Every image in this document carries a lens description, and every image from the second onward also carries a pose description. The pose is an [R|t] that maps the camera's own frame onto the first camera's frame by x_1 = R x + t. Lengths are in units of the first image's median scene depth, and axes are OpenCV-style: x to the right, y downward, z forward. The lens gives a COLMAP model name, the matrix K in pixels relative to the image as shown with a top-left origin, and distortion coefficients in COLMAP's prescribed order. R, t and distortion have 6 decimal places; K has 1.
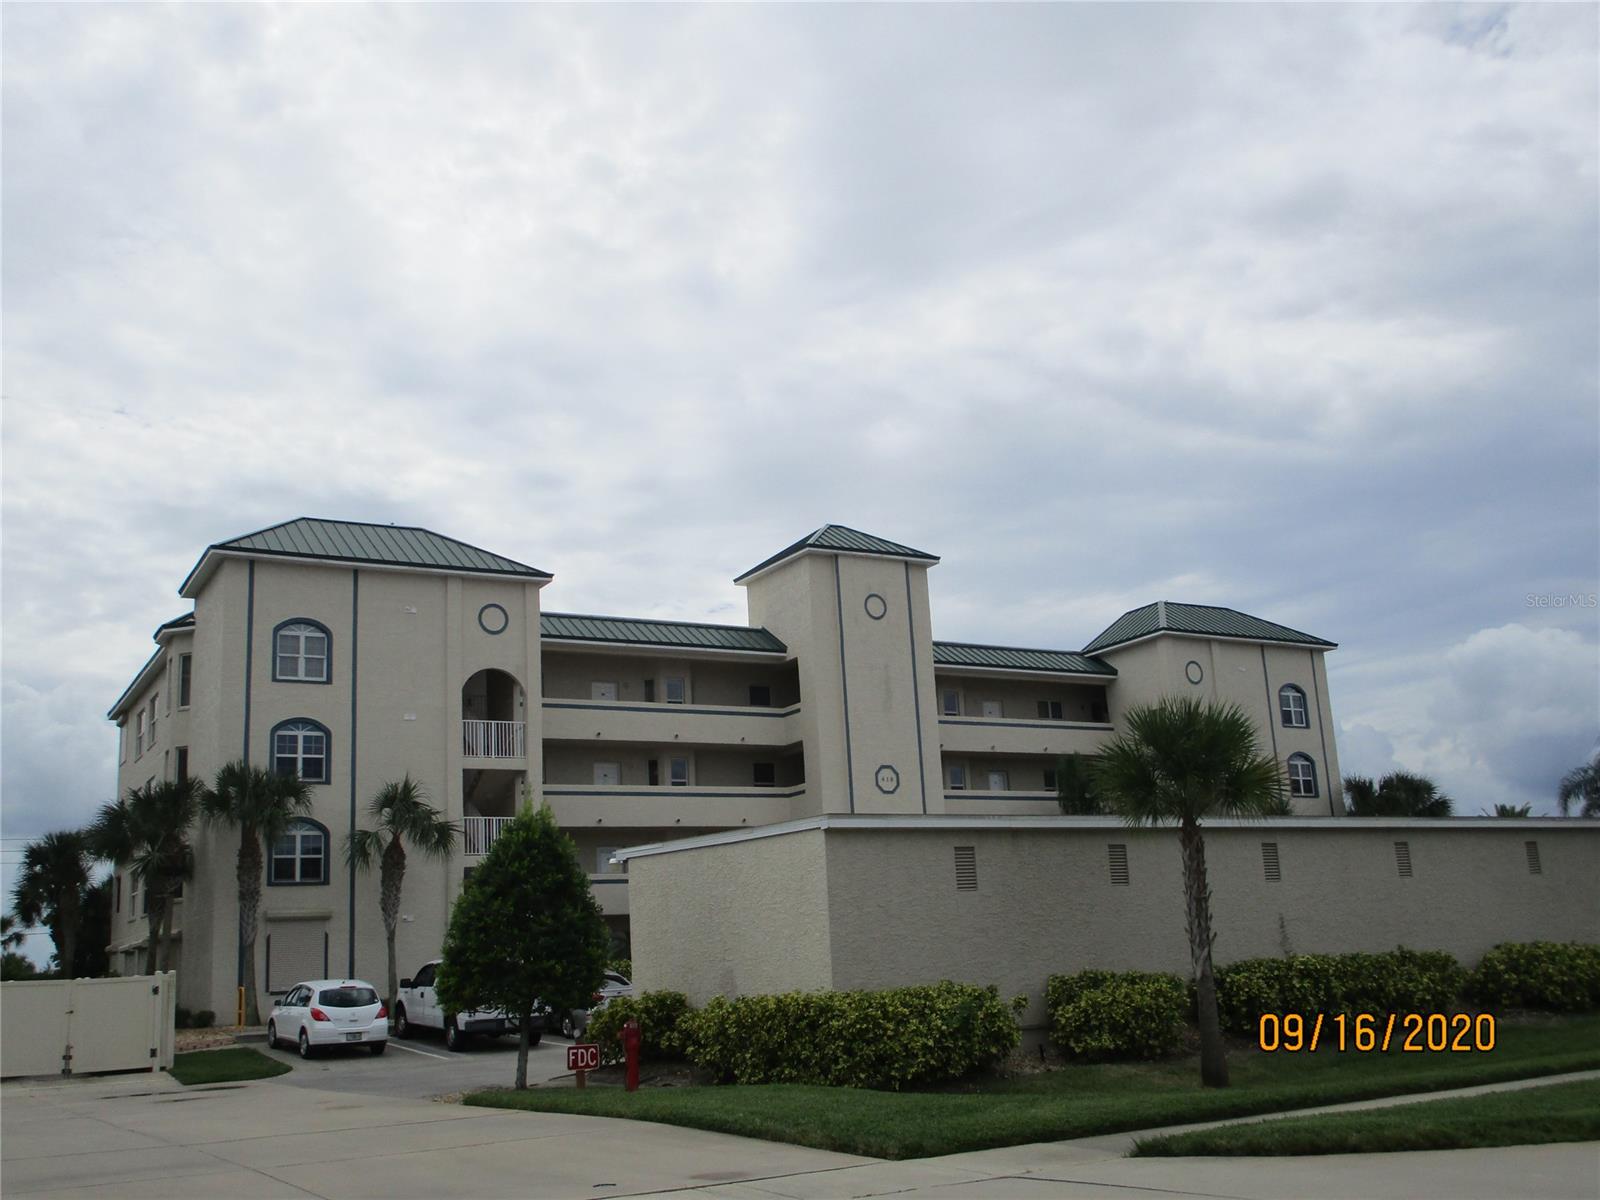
lens RADIAL K [[1526.6, 0, 800.8], [0, 1526.6, 599.3], [0, 0, 1]] dist [-0.050836, 0.000000]
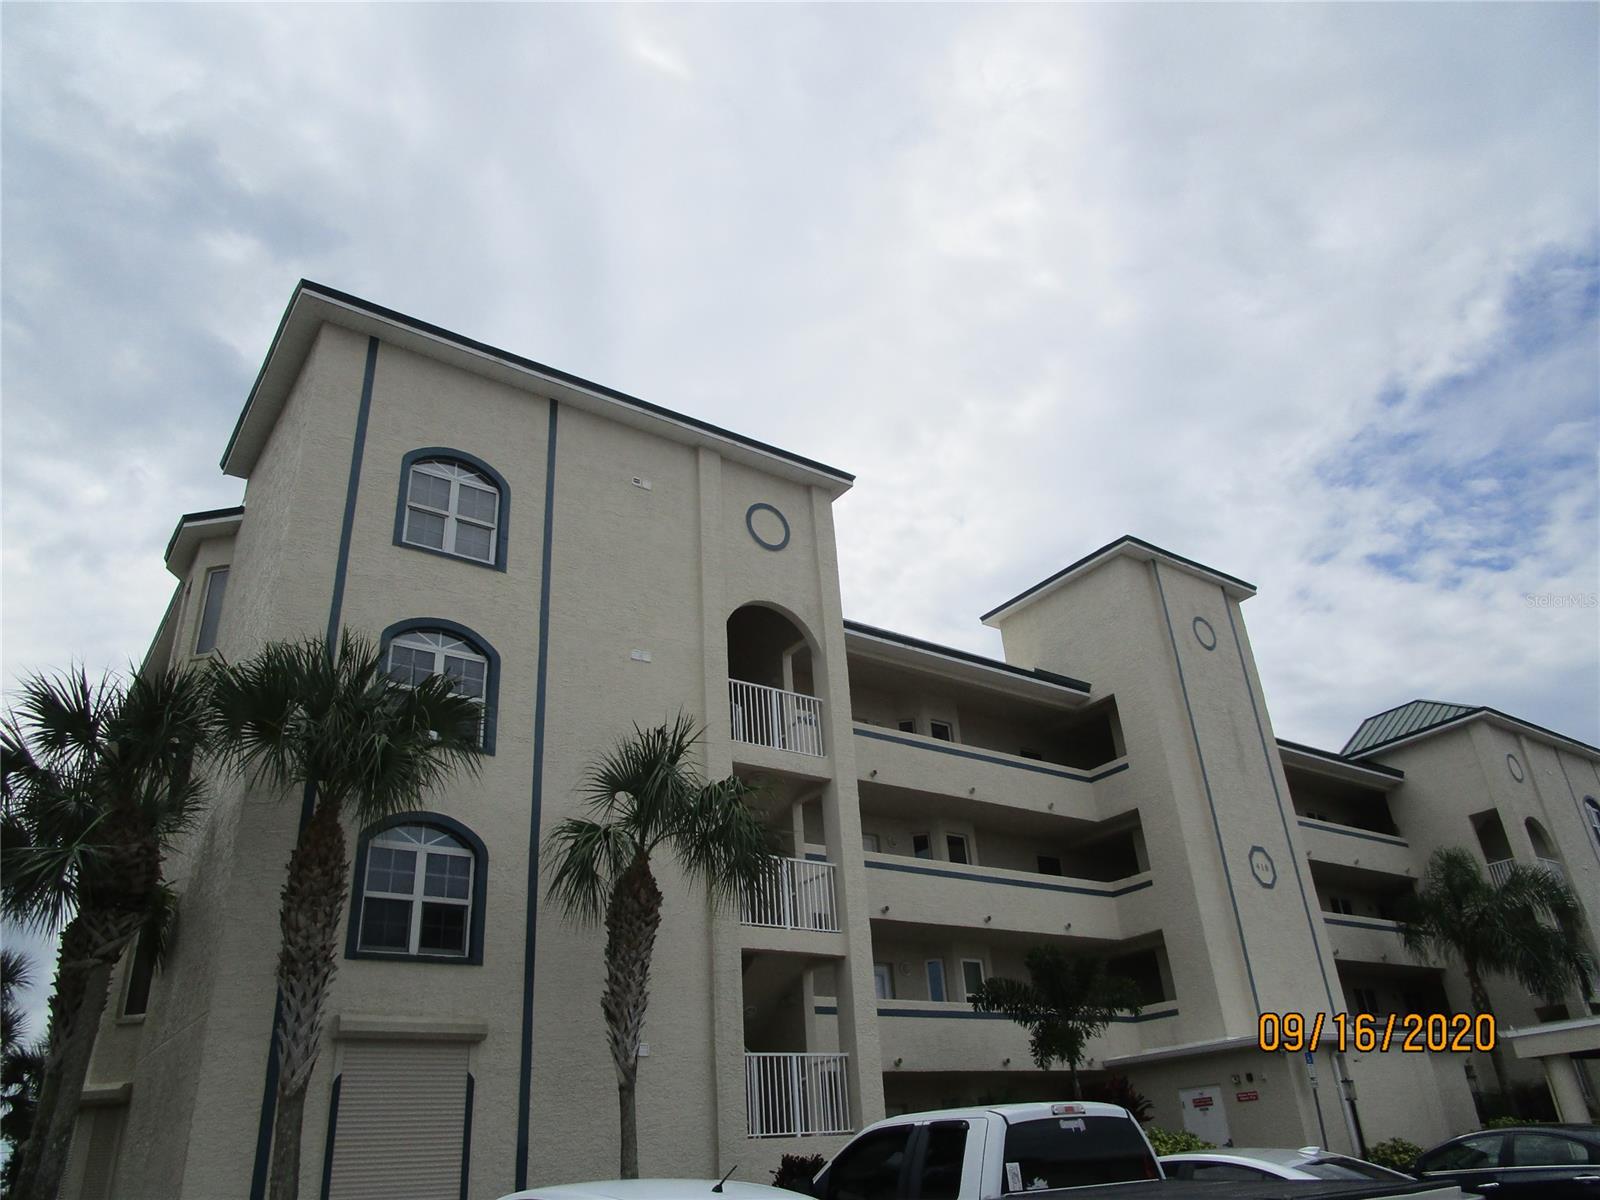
lens RADIAL K [[1127.4, 0, 797.3], [0, 1127.4, 607.6], [0, 0, 1]] dist [-0.033749, 0.004510]
pose [[0.996394, 0.032372, 0.078425, -0.240699], [-0.012446, 0.970117, -0.242316, 0.160578], [-0.083926, 0.240467, 0.967022, 0.627089]]
